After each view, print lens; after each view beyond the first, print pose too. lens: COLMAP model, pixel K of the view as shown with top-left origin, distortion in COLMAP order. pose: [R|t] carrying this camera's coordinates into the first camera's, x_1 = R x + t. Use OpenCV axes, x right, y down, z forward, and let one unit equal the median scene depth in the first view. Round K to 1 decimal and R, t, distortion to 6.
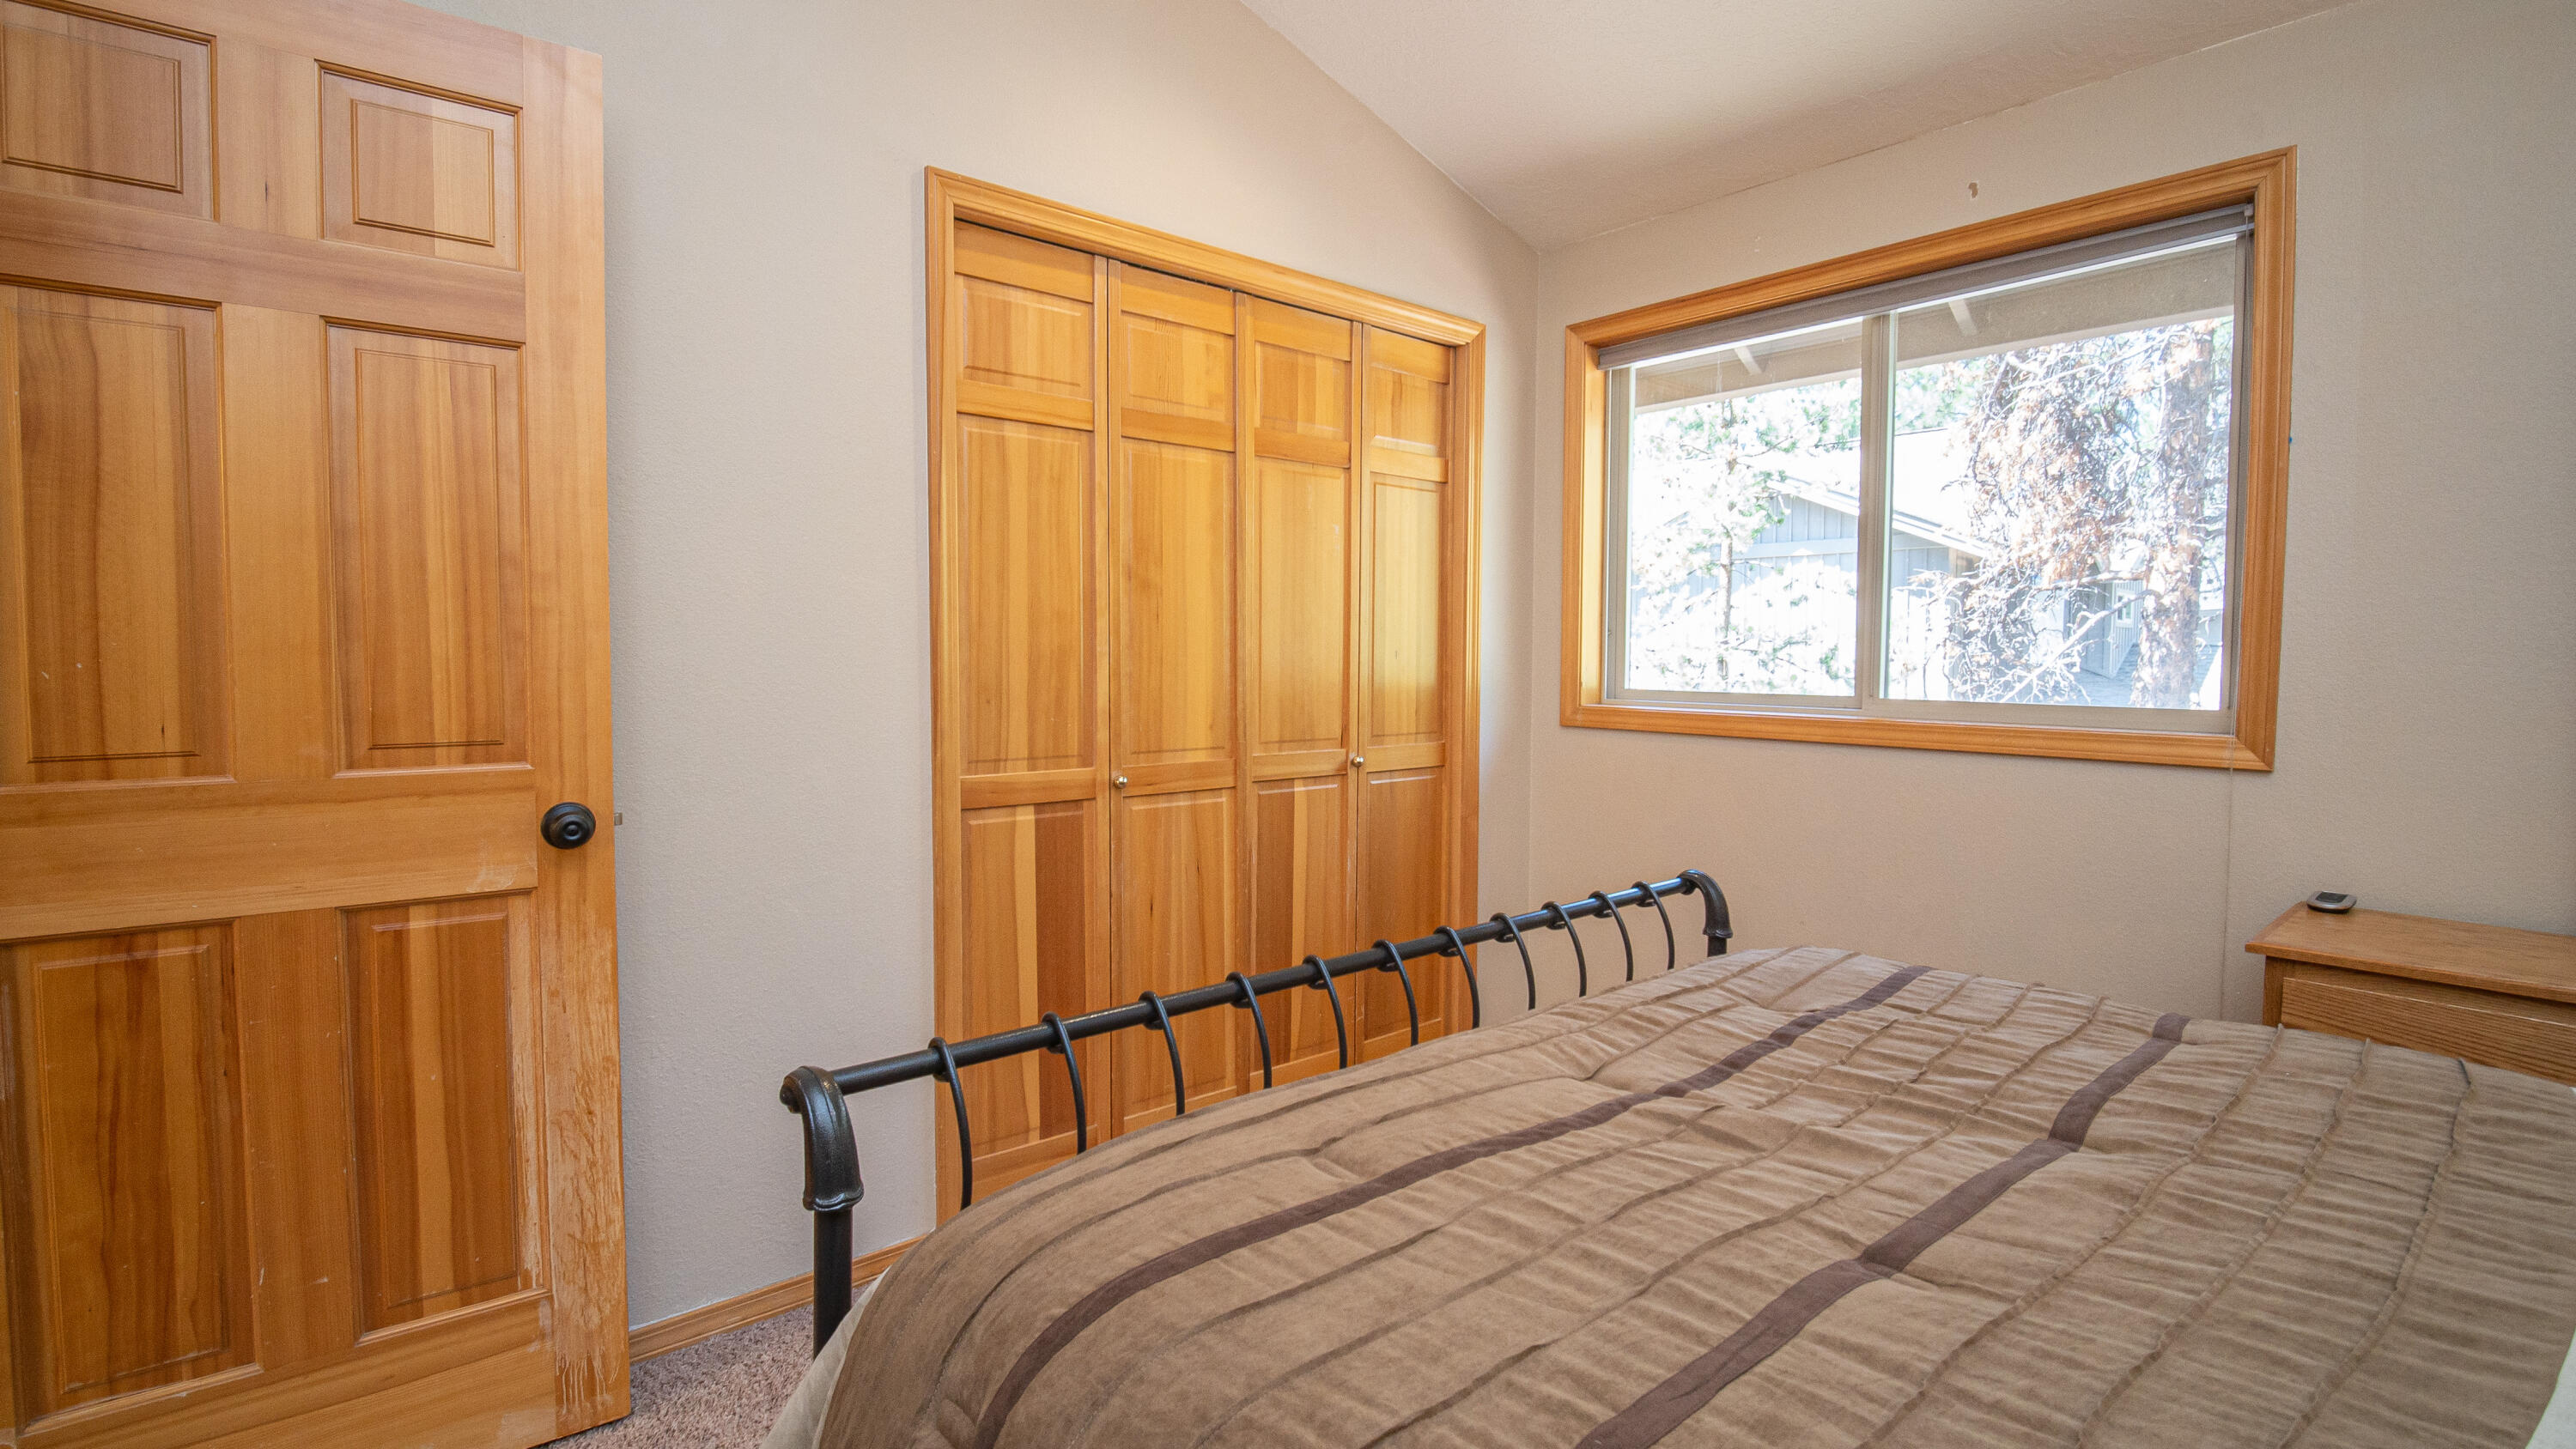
lens RADIAL K [[1194.8, 0, 1307.8], [0, 1194.8, 704.1], [0, 0, 1]] dist [-0.001924, -0.000323]
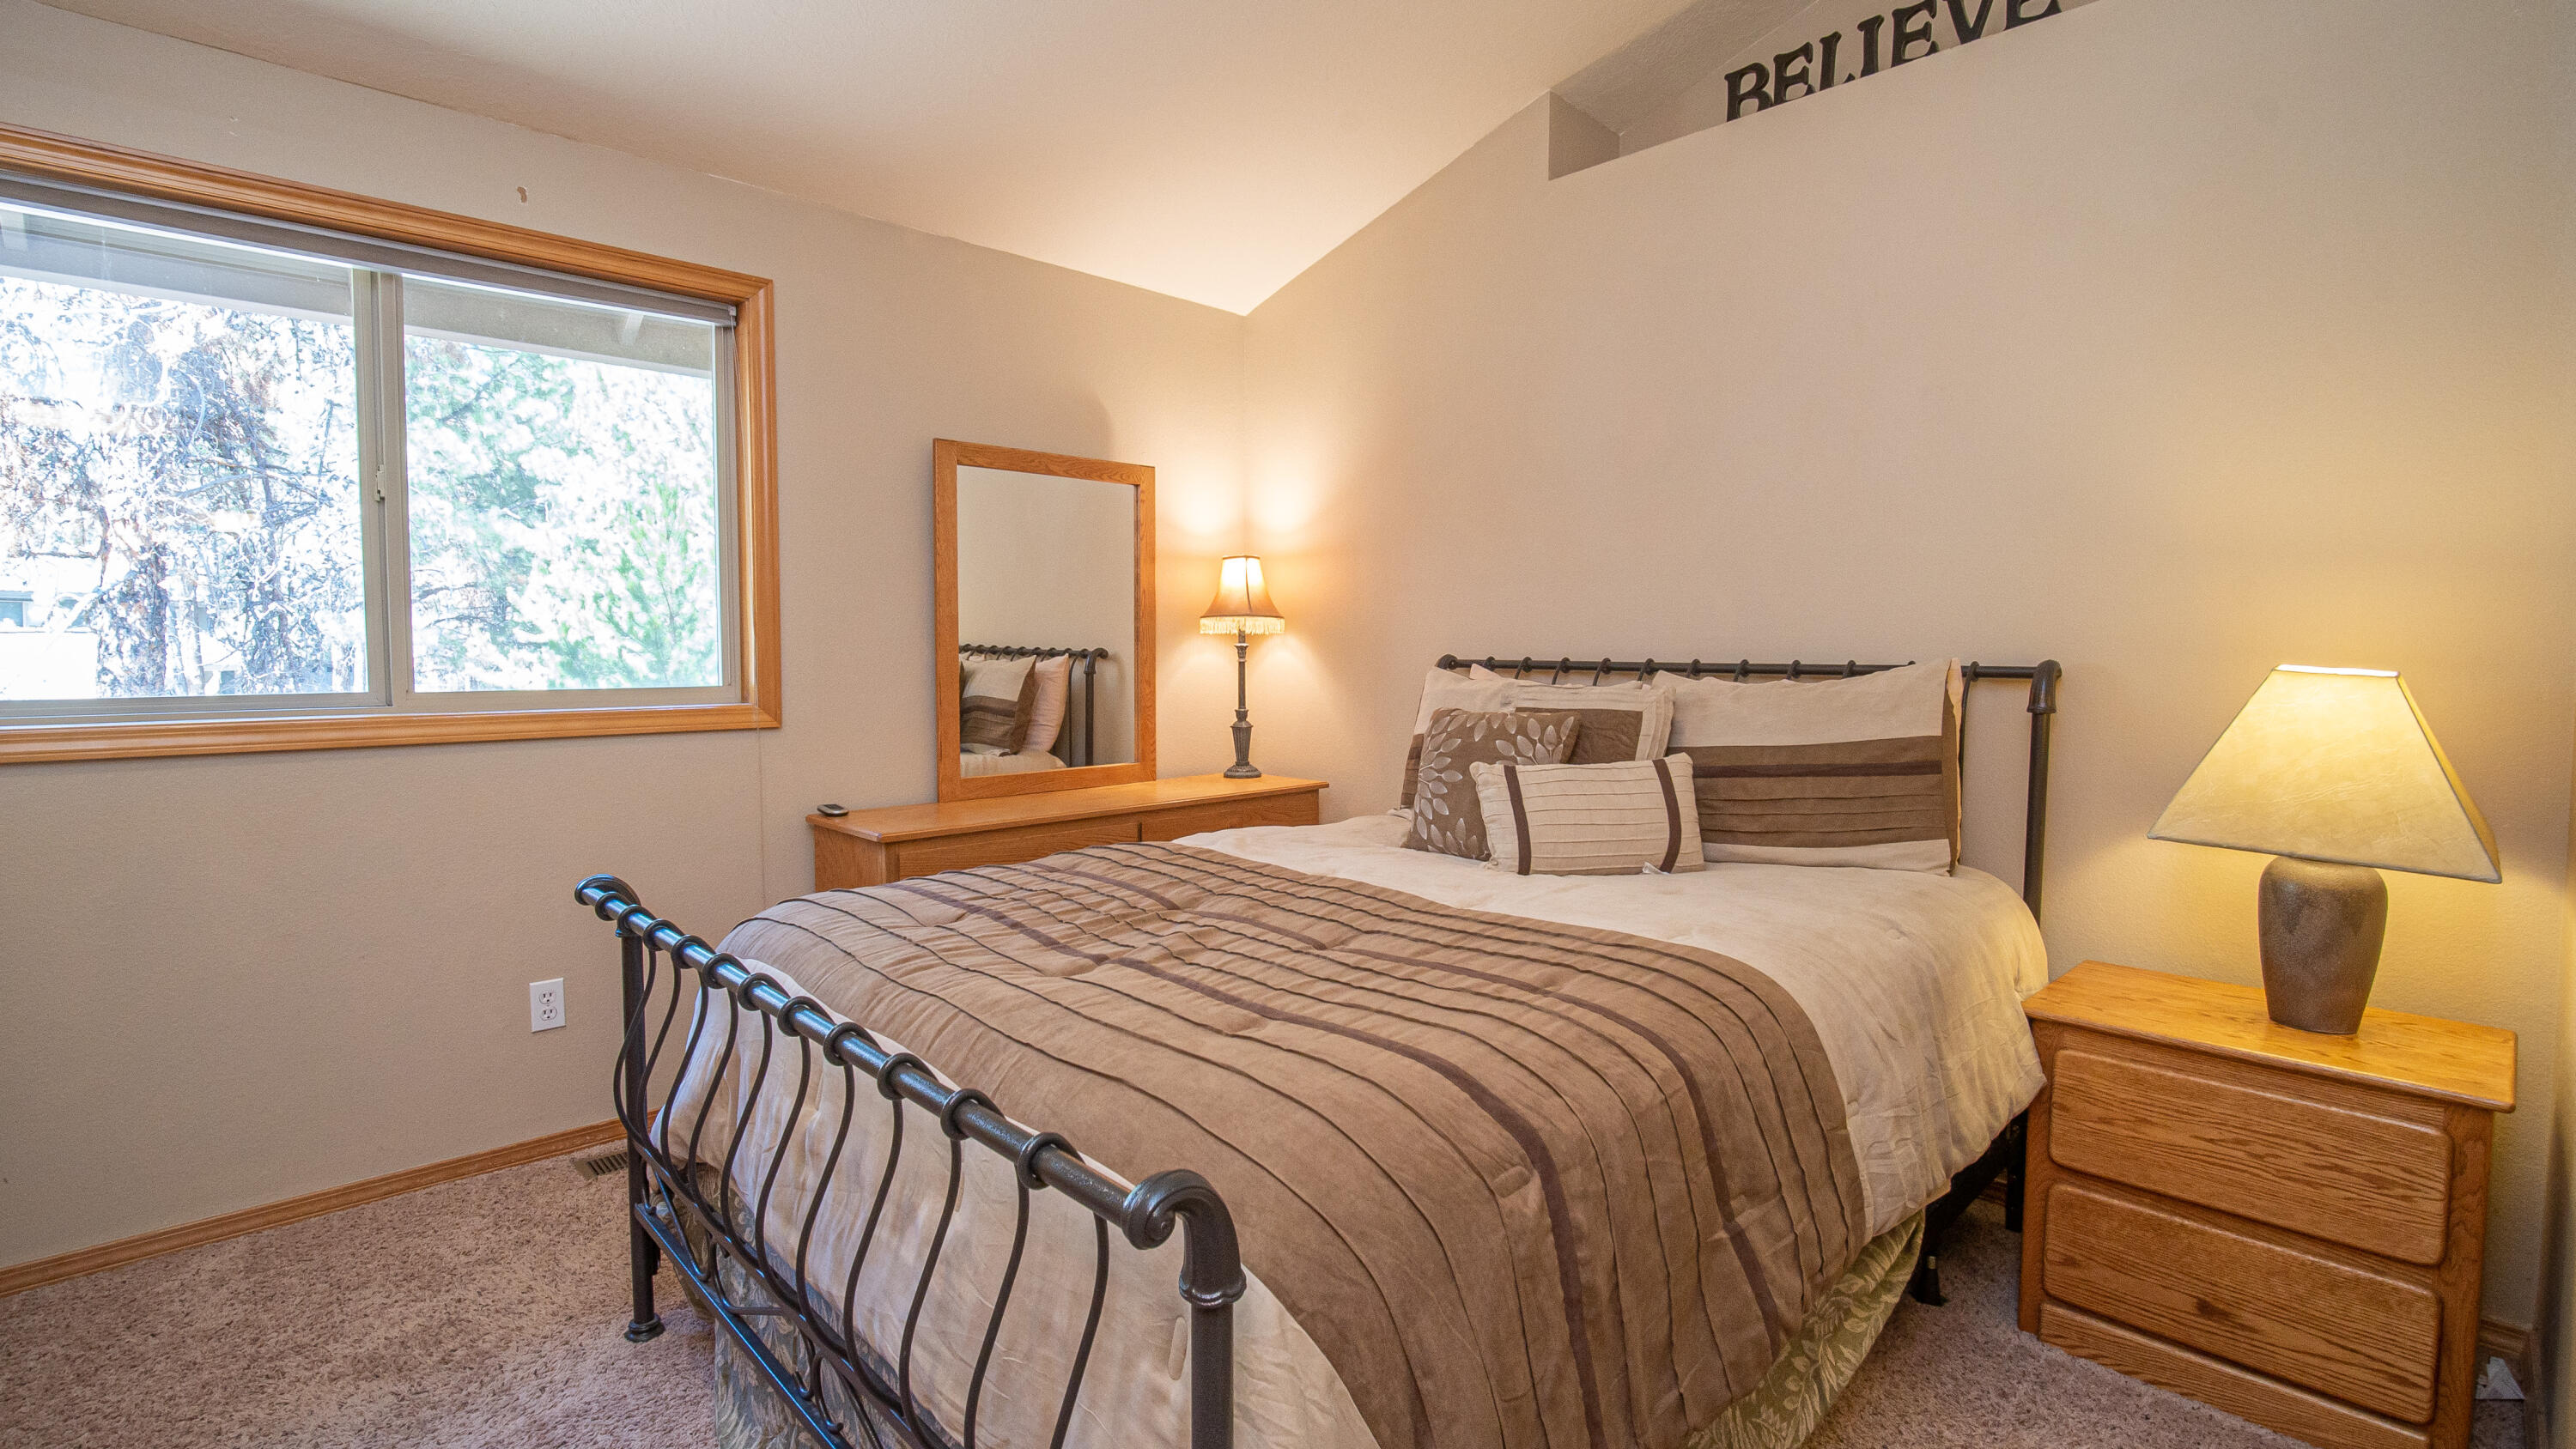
lens RADIAL K [[1194.8, 0, 1307.8], [0, 1194.8, 704.1], [0, 0, 1]] dist [-0.001924, -0.000323]
pose [[-0.065077, -0.057748, 0.996208, -0.608178], [0.045456, 0.997116, 0.060770, -0.026247], [-0.996844, 0.049238, -0.062265, 0.462210]]
